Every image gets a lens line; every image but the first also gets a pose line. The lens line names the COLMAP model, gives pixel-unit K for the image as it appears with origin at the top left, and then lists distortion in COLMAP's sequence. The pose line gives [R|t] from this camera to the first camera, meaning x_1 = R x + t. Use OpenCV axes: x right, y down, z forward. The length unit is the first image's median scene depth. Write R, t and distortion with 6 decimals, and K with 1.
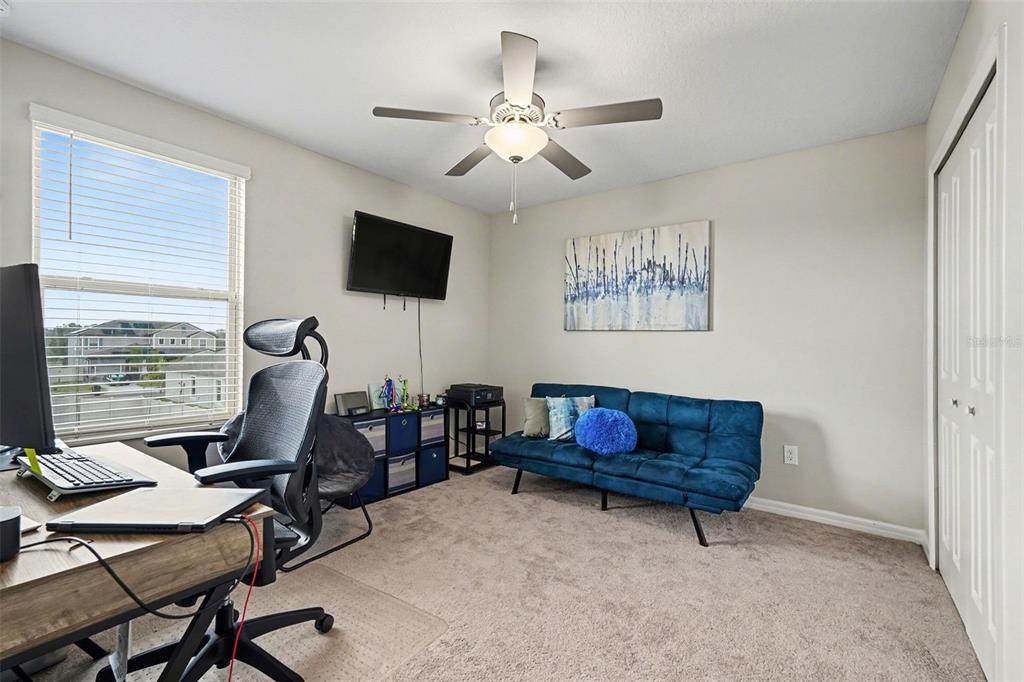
lens RADIAL K [[451.7, 0, 507.8], [0, 451.7, 338.5], [0, 0, 1]] dist [0.001227, 0.001058]
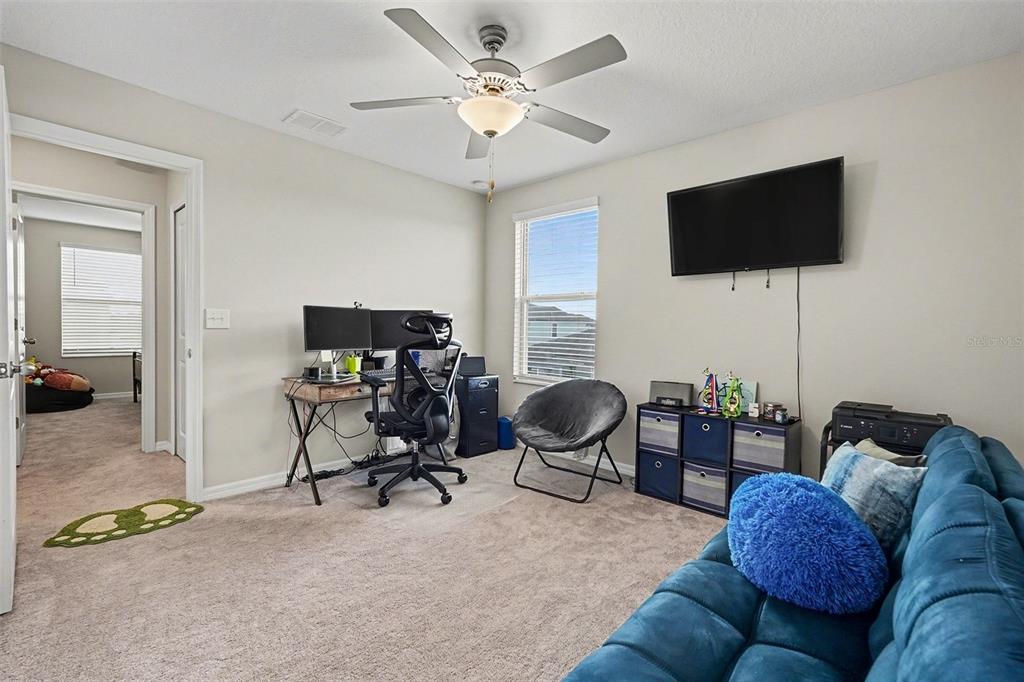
lens RADIAL K [[451.7, 0, 507.8], [0, 451.7, 338.5], [0, 0, 1]] dist [0.001227, 0.001058]
pose [[-0.106129, 0.008294, -0.994318, 0.656829], [0.005813, 0.999953, 0.007721, 0.014638], [0.994335, -0.004961, -0.106173, 0.758174]]
